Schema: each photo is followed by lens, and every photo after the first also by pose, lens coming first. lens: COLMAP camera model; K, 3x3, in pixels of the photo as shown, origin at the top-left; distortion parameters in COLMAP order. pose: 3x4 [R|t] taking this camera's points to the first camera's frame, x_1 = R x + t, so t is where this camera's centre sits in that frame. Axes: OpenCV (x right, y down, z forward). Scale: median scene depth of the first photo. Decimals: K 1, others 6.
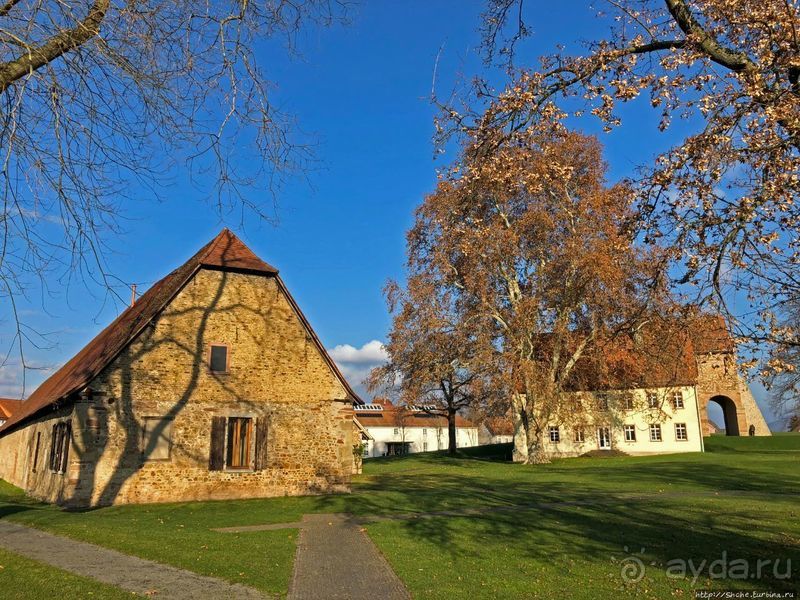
lens RADIAL K [[654.0, 0, 400.0], [0, 654.0, 300.0], [0, 0, 1]] dist [0.213673, 0.000243]
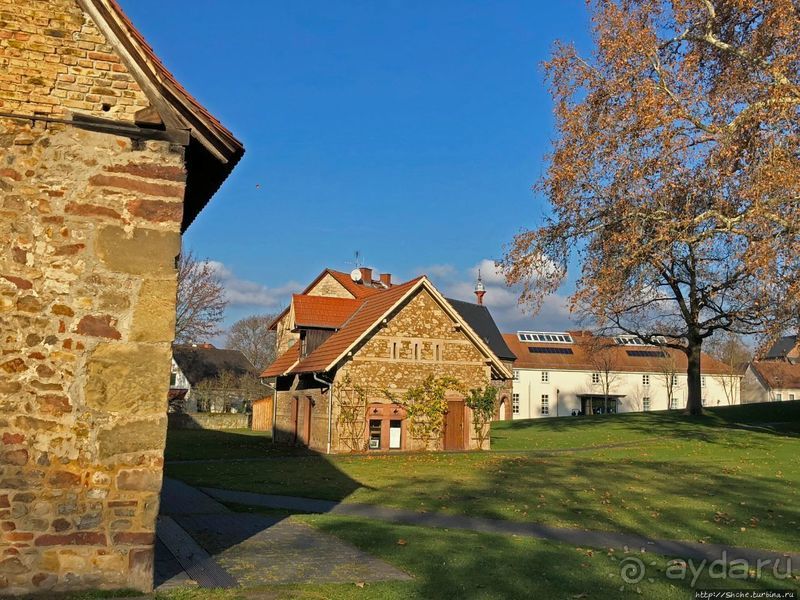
lens RADIAL K [[839.9, 0, 400.0], [0, 839.9, 300.0], [0, 0, 1]] dist [0.008015, 0.001032]
pose [[0.967170, 0.001995, -0.254122, 0.018322], [0.022632, 0.995320, 0.093949, 0.059910], [0.253120, -0.096616, 0.962598, 0.254990]]
